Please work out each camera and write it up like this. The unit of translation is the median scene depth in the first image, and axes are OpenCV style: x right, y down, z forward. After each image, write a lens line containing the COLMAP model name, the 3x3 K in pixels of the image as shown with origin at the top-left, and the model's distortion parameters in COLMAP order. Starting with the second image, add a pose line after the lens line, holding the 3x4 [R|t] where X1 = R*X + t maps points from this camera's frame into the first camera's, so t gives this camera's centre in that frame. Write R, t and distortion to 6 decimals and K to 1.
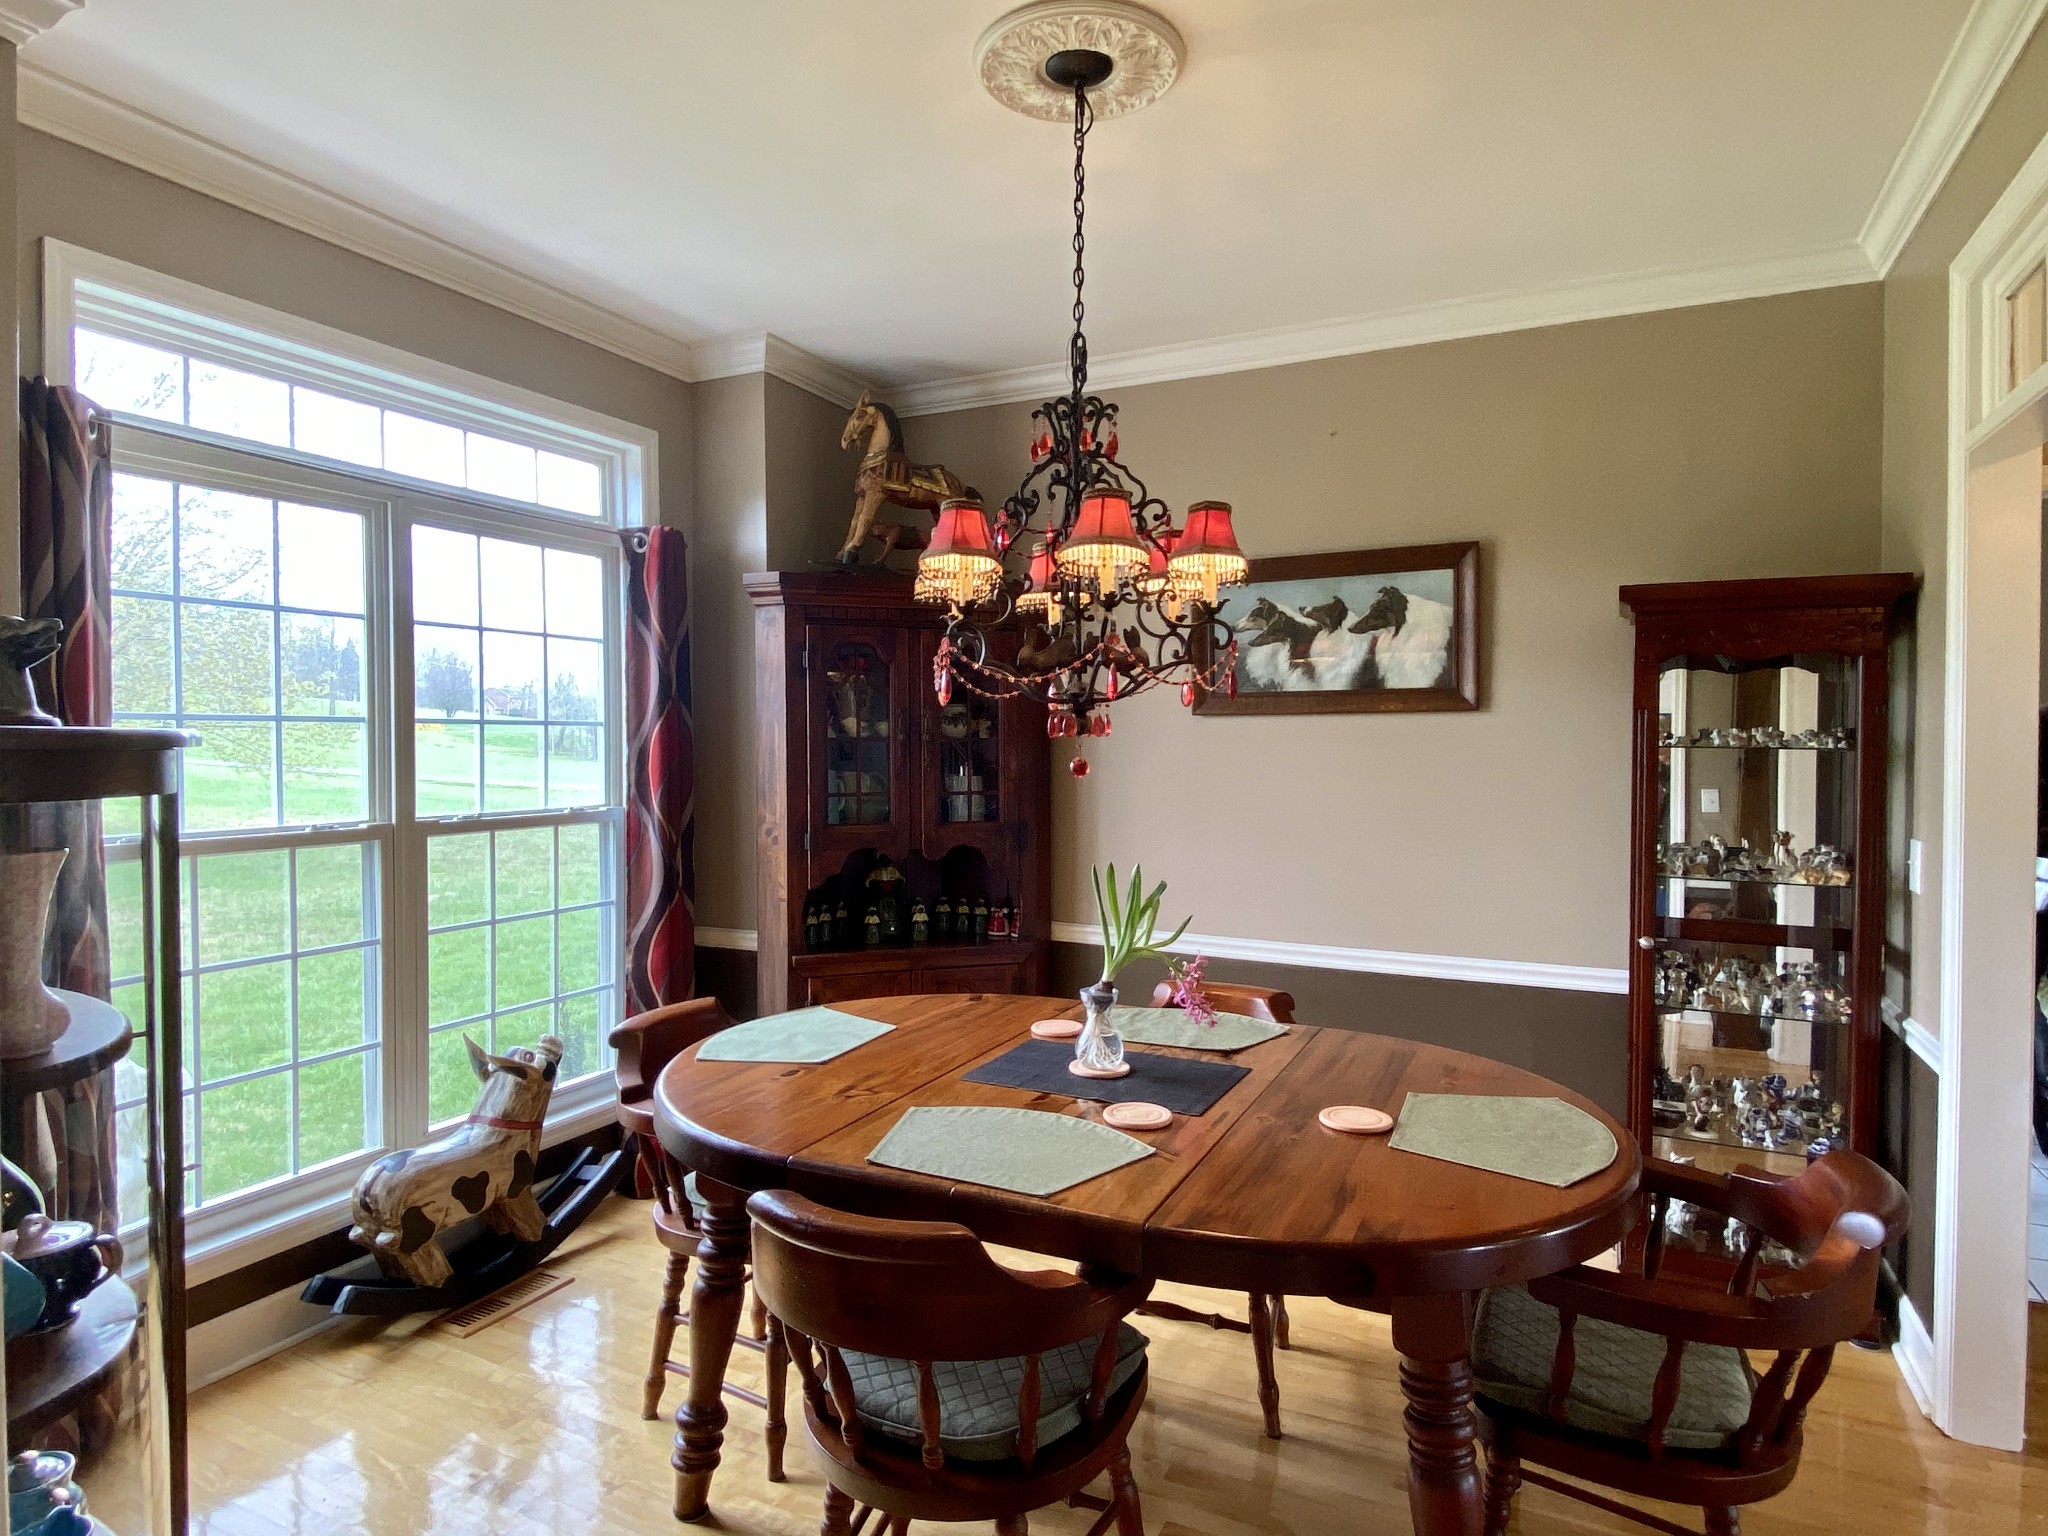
lens RADIAL K [[1164.0, 0, 1015.9], [0, 1164.0, 763.1], [0, 0, 1]] dist [0.071931, -0.074069]
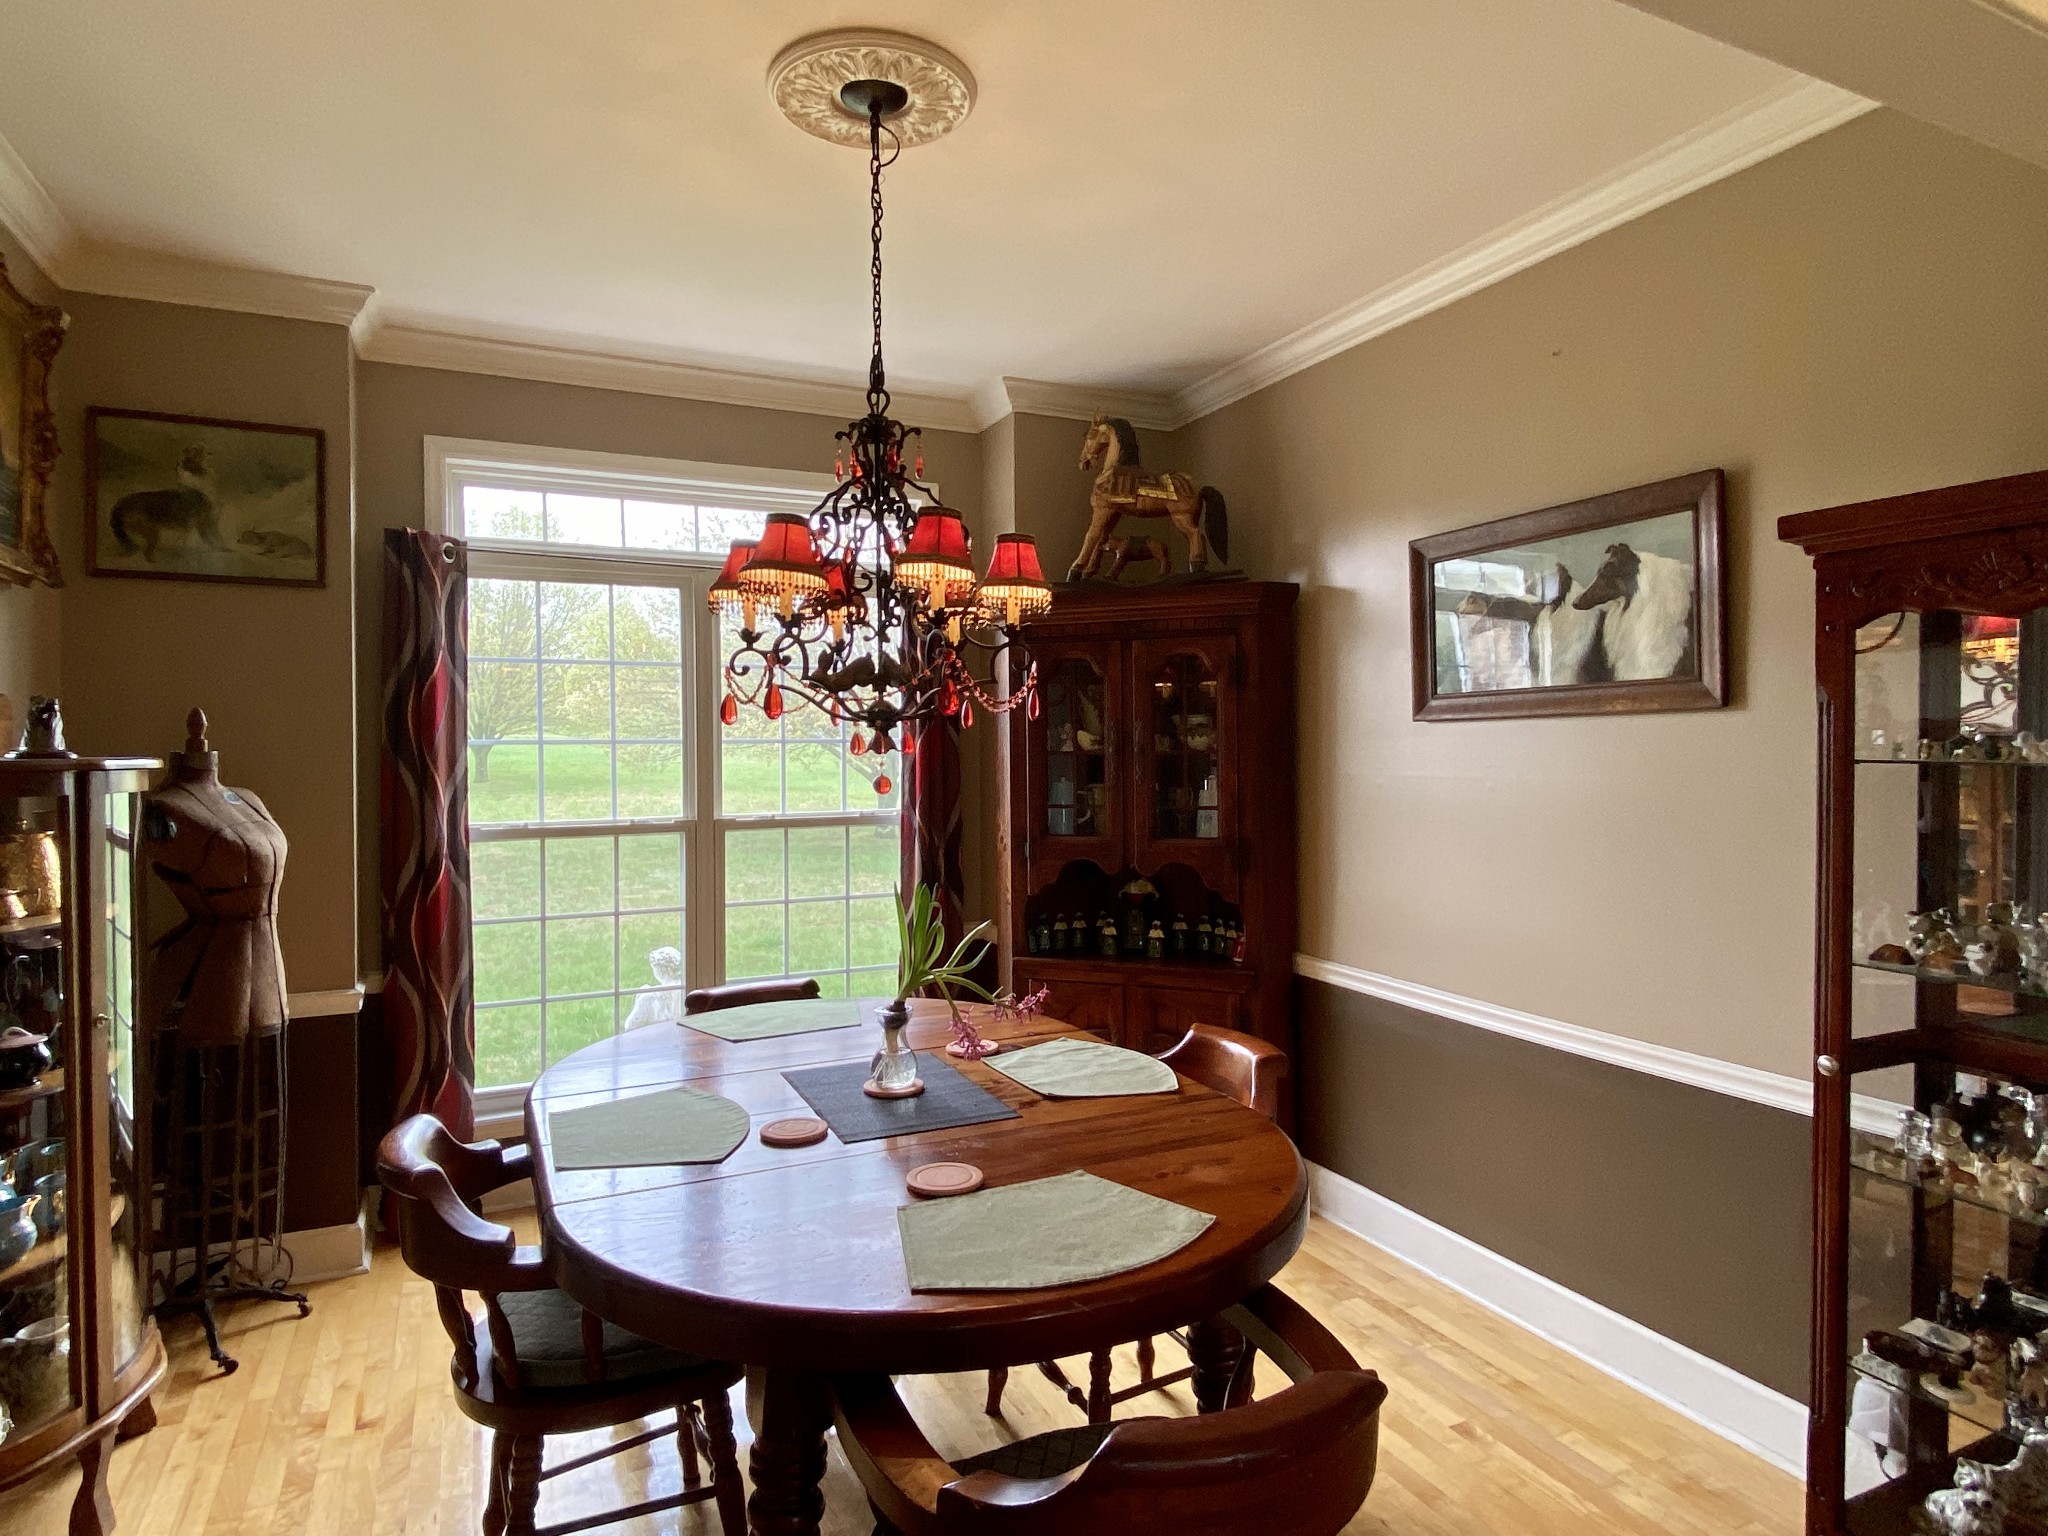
lens RADIAL K [[1162.8, 0, 1016.0], [0, 1162.8, 762.7], [0, 0, 1]] dist [0.082017, -0.090840]
pose [[0.779469, 0.000038, -0.626441, 0.491290], [-0.003822, 0.999982, -0.004695, -0.007129], [0.626429, 0.006053, 0.779455, 0.180615]]
